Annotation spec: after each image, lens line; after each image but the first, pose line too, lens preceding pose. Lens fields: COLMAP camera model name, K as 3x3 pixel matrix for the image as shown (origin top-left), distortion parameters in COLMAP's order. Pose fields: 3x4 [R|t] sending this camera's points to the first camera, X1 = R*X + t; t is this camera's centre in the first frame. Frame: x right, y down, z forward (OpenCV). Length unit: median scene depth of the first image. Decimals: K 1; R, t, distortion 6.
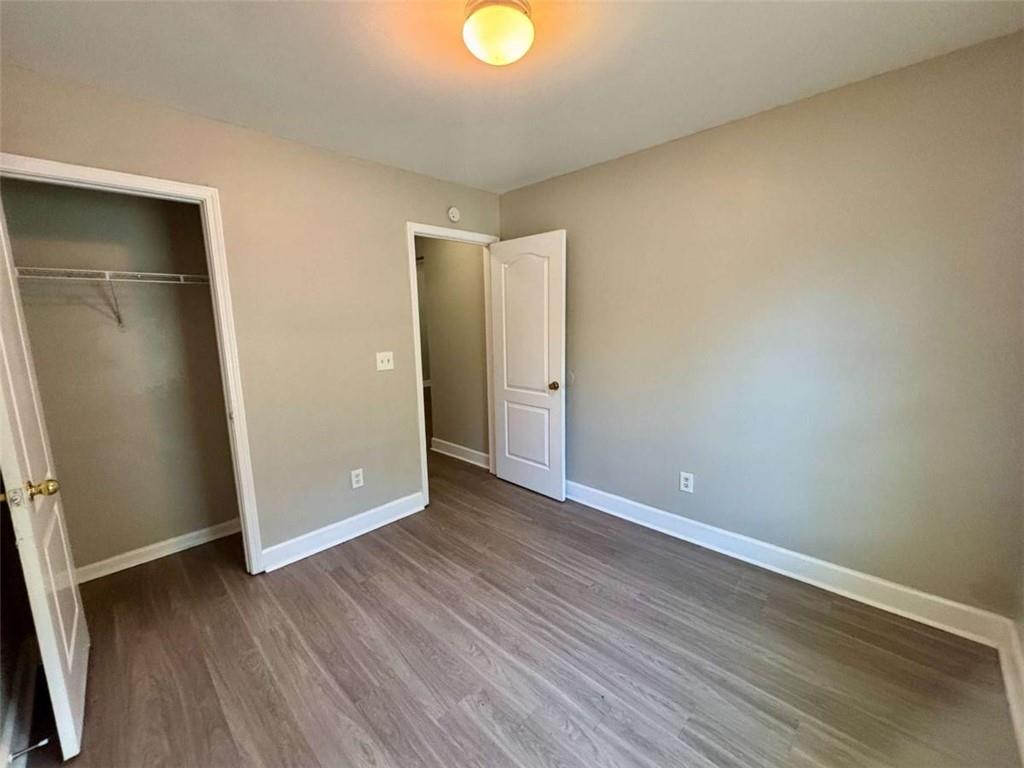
lens RADIAL K [[426.3, 0, 503.6], [0, 426.3, 383.4], [0, 0, 1]] dist [0.013663, -0.000294]
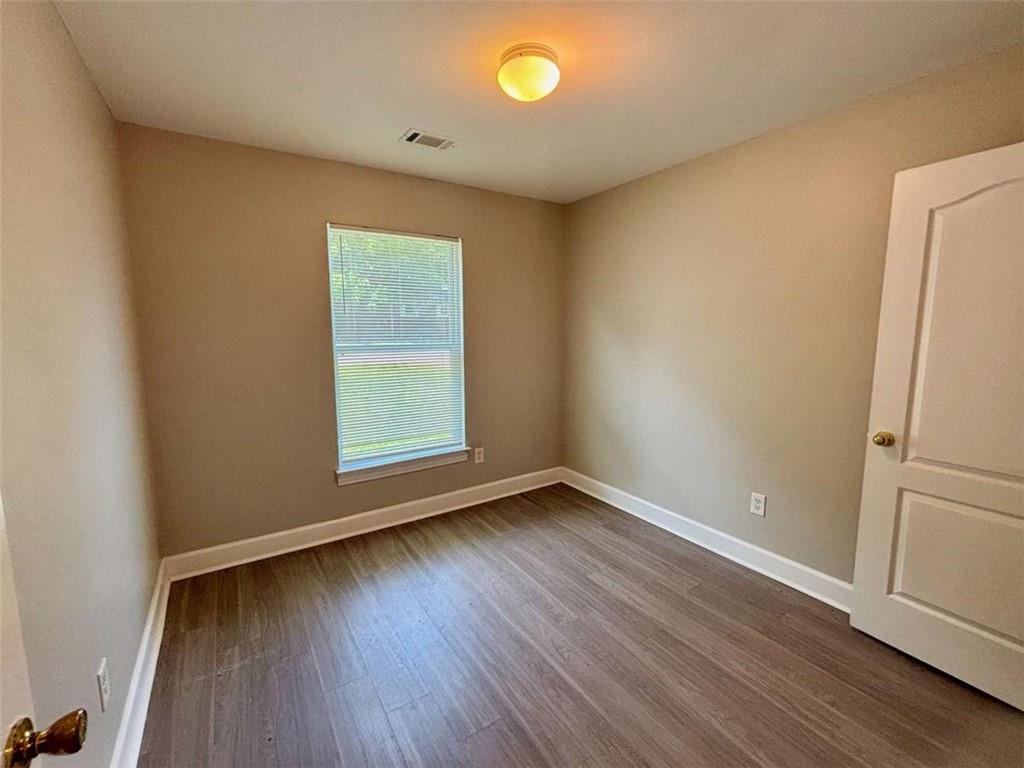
lens RADIAL K [[426.3, 0, 512.3], [0, 426.3, 379.5], [0, 0, 1]] dist [0.013663, -0.000294]
pose [[-0.978749, 0.001893, 0.205051, -0.151443], [0.059920, 0.958955, 0.277155, -0.269515], [-0.196110, 0.283552, -0.938690, 1.751782]]
